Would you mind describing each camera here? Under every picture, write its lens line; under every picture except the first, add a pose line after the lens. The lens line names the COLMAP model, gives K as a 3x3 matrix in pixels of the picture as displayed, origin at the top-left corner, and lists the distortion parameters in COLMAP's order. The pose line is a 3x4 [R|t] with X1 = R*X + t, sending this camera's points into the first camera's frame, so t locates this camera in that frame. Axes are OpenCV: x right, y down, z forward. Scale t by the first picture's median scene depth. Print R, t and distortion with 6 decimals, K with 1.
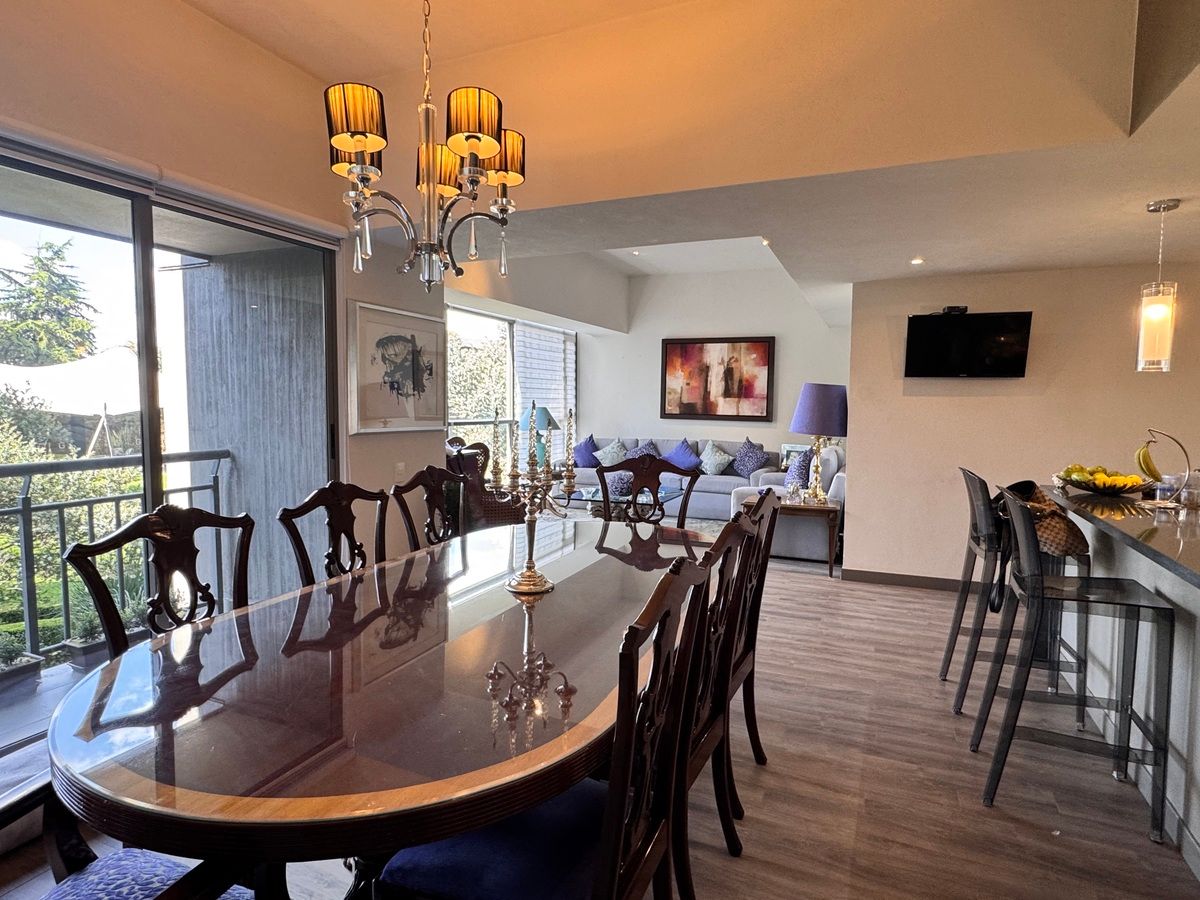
lens RADIAL K [[668.8, 0, 597.9], [0, 668.8, 447.1], [0, 0, 1]] dist [-0.004366, -0.000304]
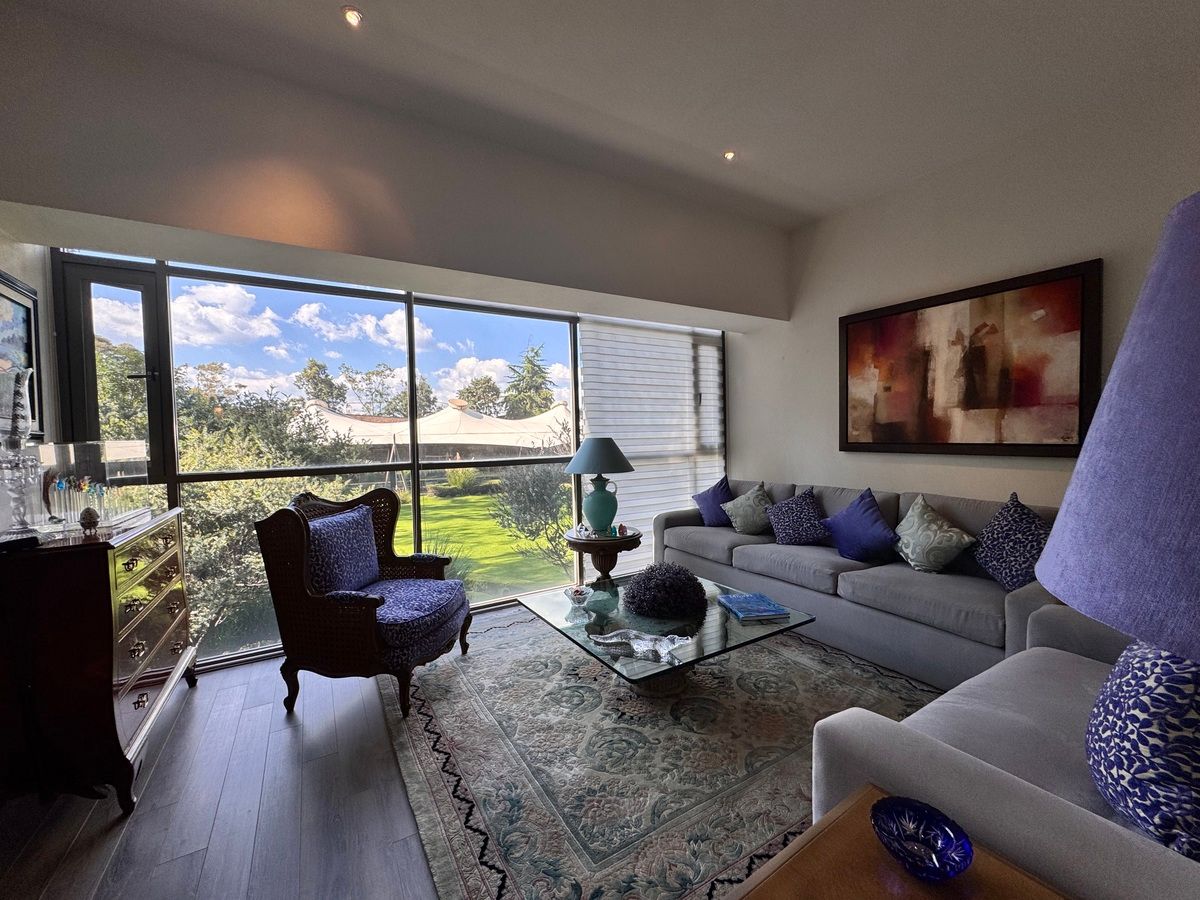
lens RADIAL K [[483.6, 0, 594.3], [0, 483.6, 449.5], [0, 0, 1]] dist [0.002783, 0.000309]
pose [[0.818450, -0.012492, -0.574443, 0.166695], [-0.006982, 0.999474, -0.031682, -0.029302], [0.574536, 0.029941, 0.817932, 0.532978]]
